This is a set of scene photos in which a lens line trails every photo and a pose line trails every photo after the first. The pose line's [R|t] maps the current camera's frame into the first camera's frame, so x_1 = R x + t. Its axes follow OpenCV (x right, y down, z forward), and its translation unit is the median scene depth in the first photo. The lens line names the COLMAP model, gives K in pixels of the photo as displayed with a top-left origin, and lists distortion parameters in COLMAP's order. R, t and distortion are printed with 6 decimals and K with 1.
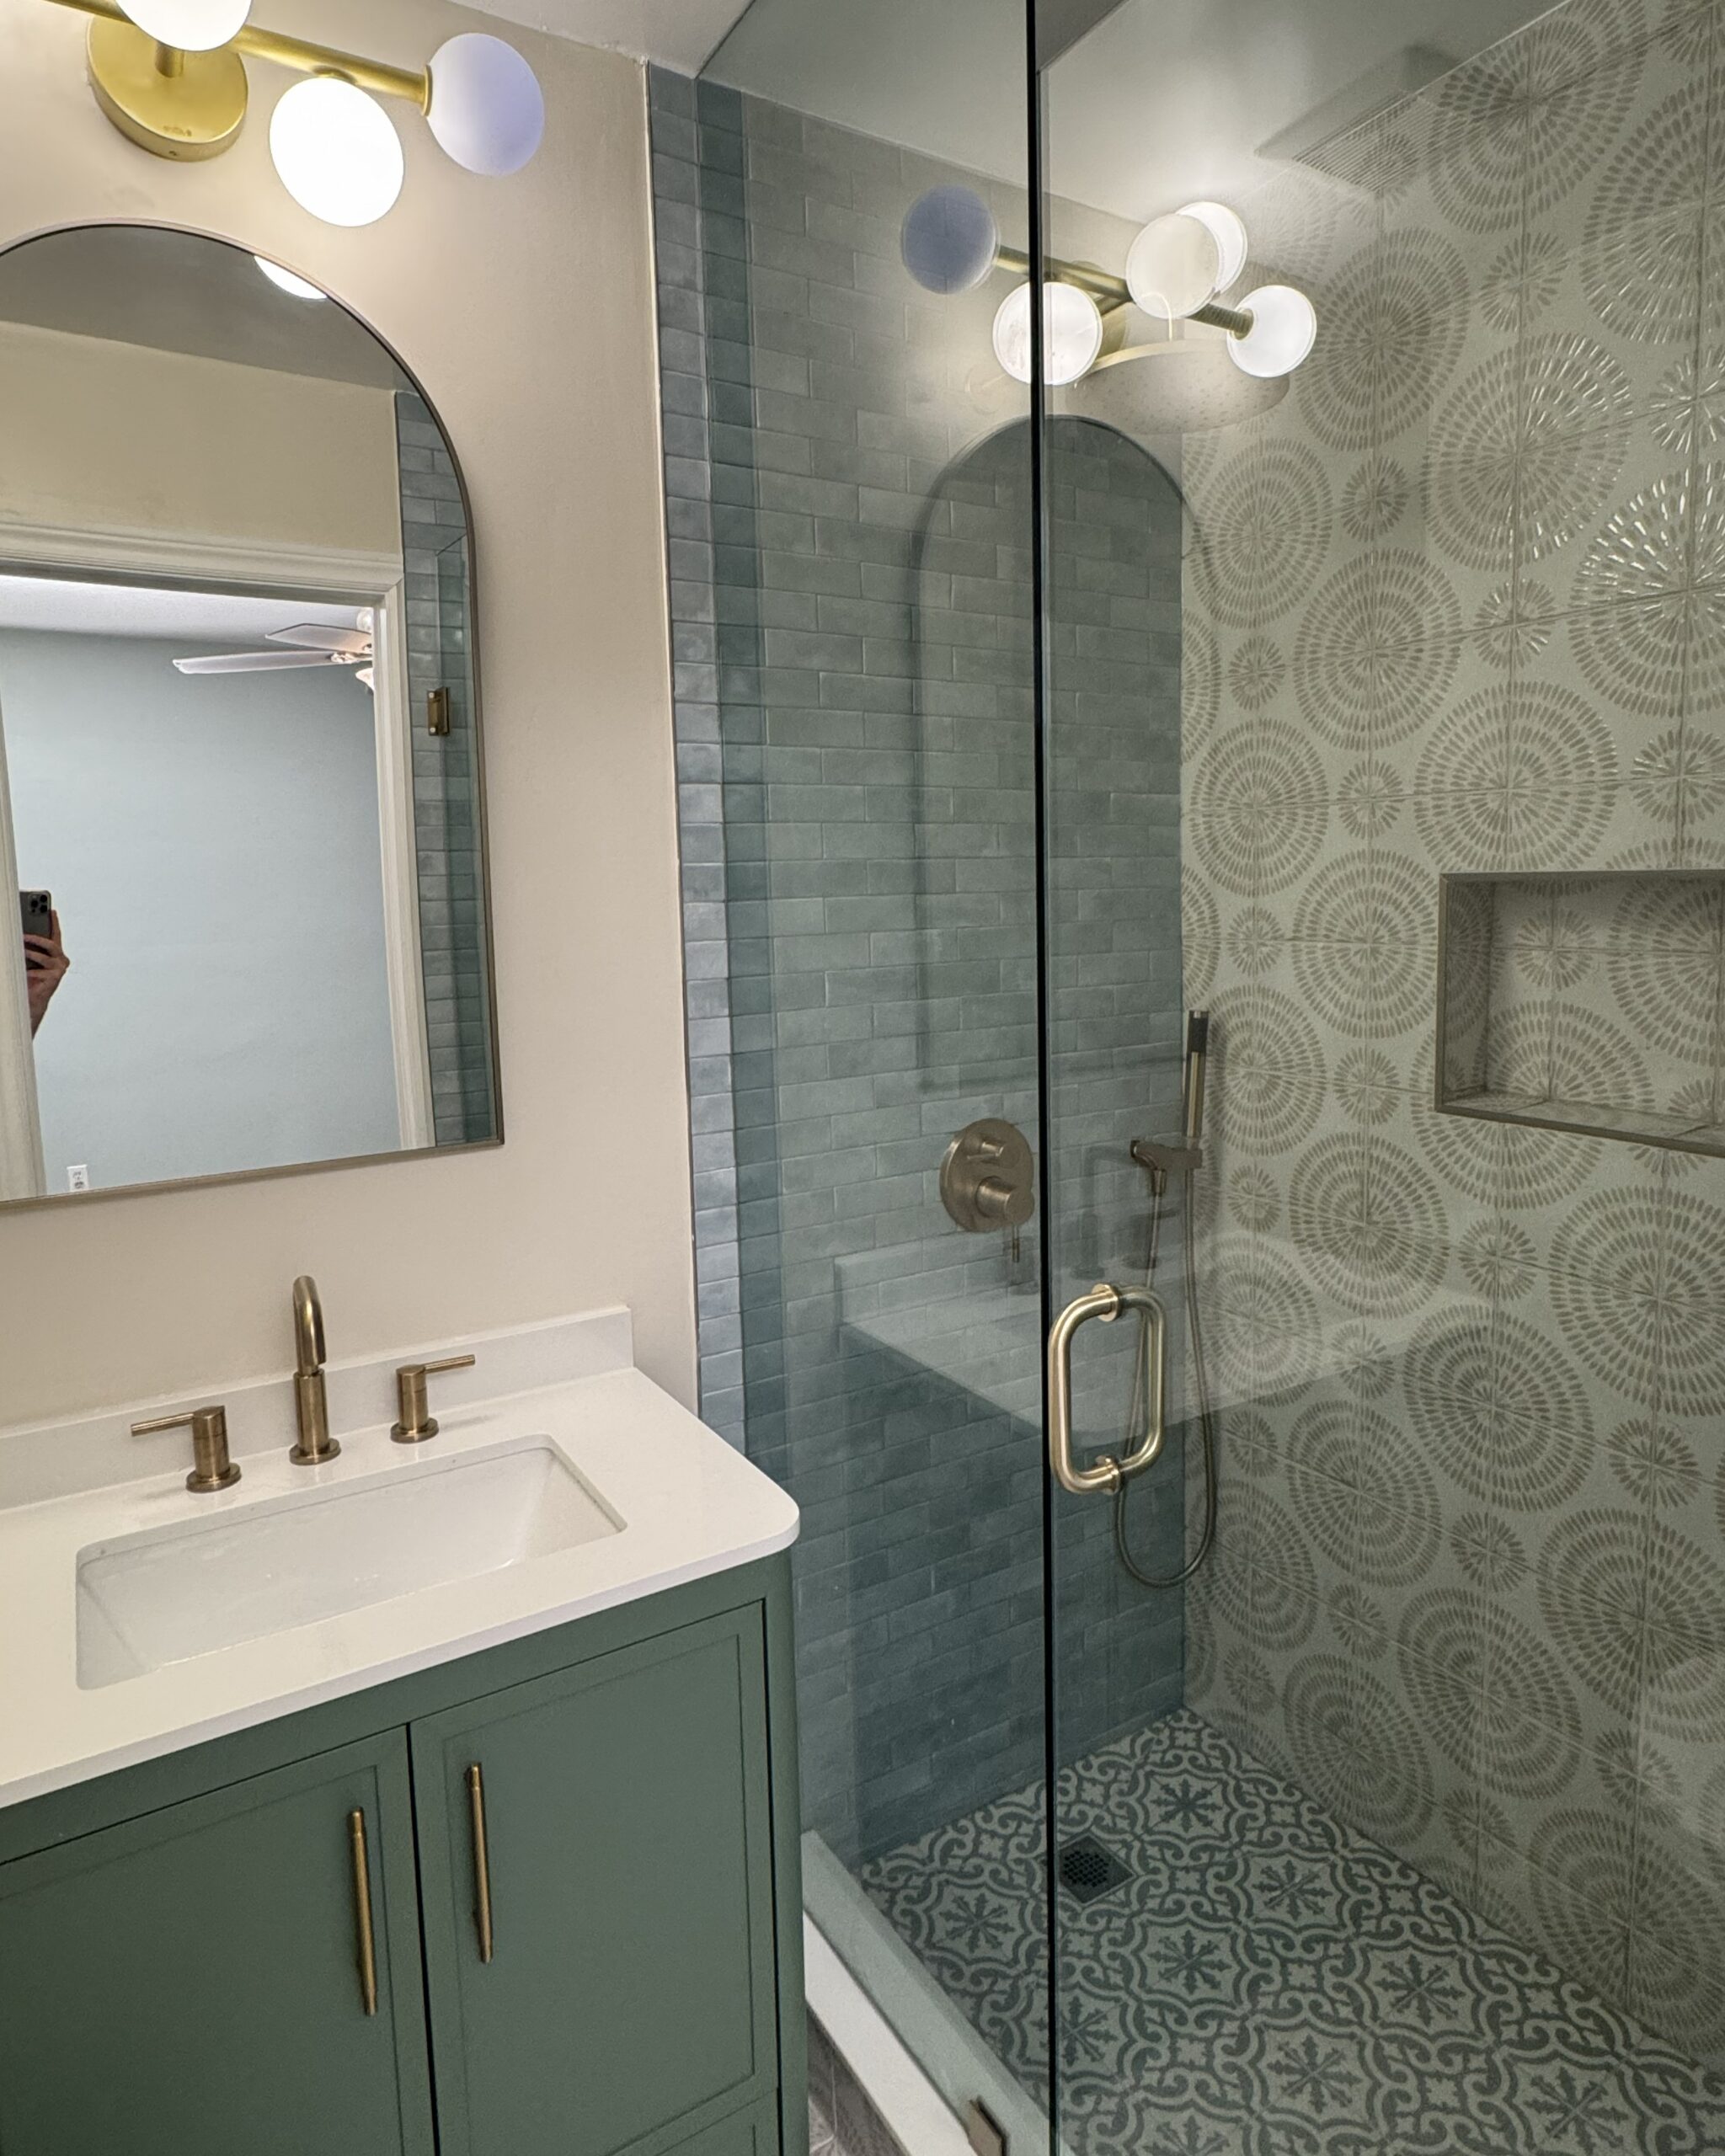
lens RADIAL K [[1299.4, 0, 900.2], [0, 1299.4, 1015.2], [0, 0, 1]] dist [-0.000876, 0.001824]
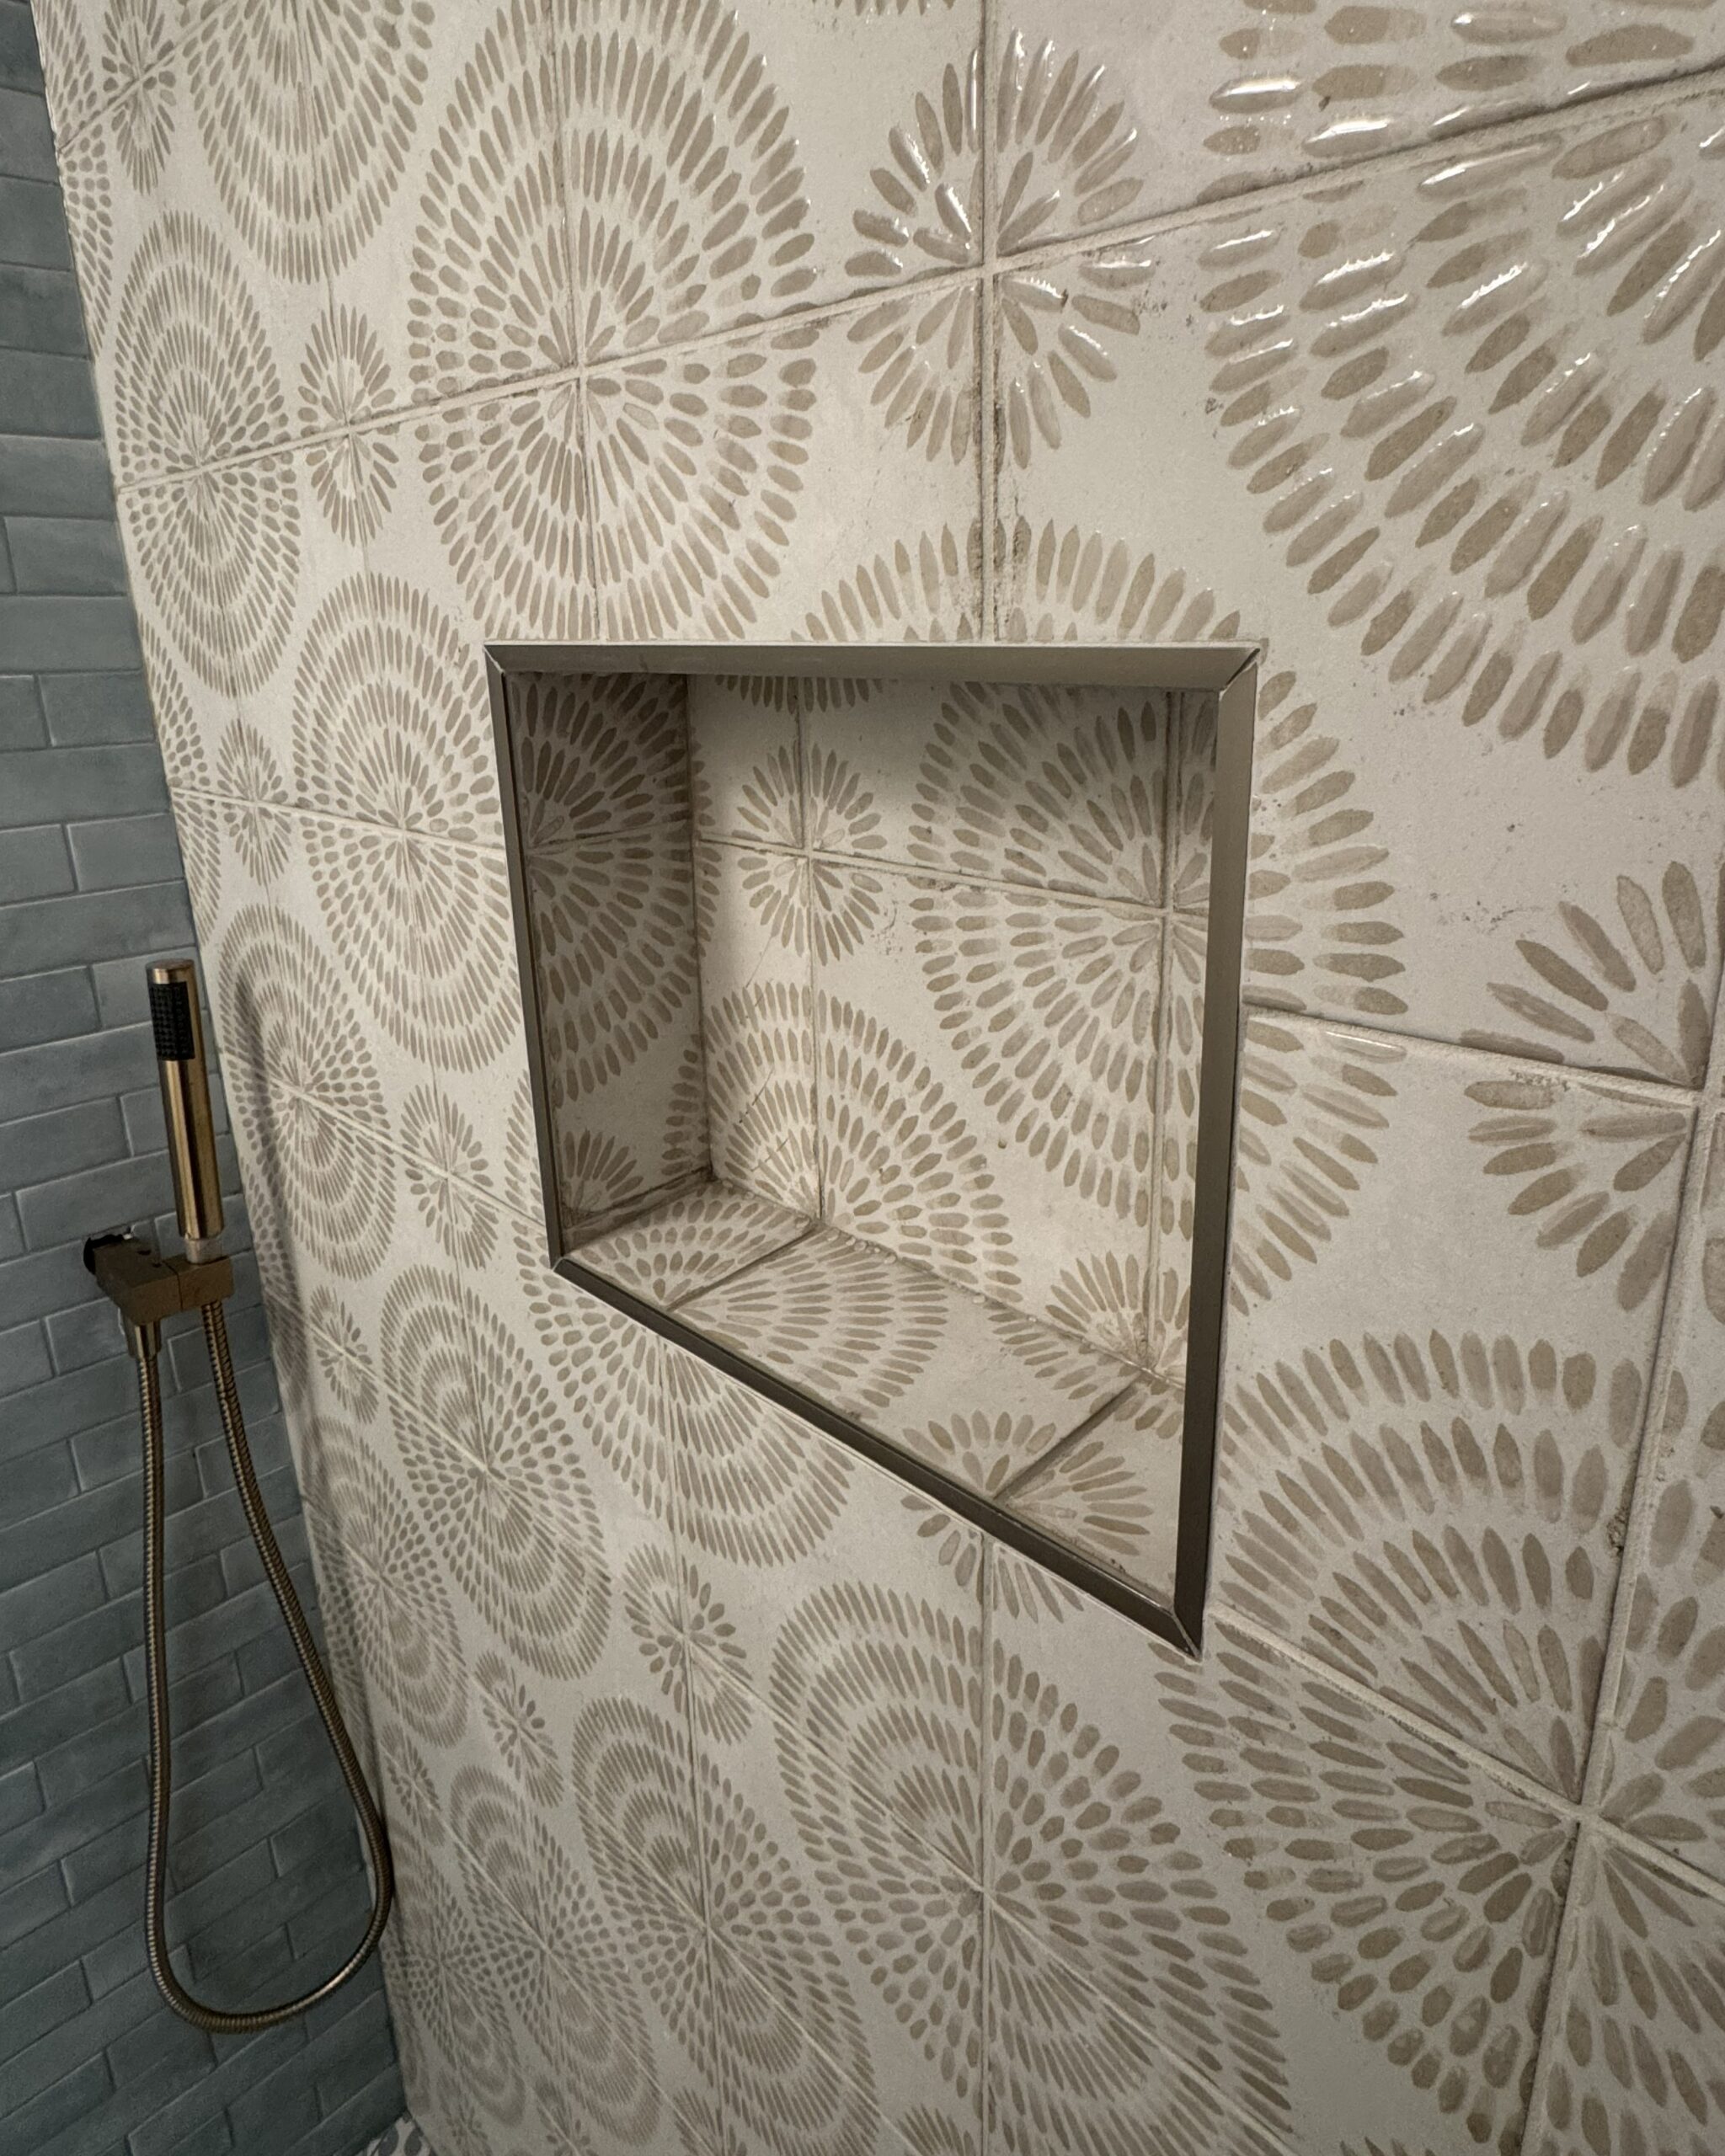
lens RADIAL K [[1299.4, 0, 900.2], [0, 1299.4, 1015.2], [0, 0, 1]] dist [-0.000876, 0.001824]
pose [[0.971005, -0.071113, 0.228236, 0.454898], [0.026686, 0.981007, 0.192127, -0.078869], [-0.237564, -0.180466, 0.954461, 0.648542]]
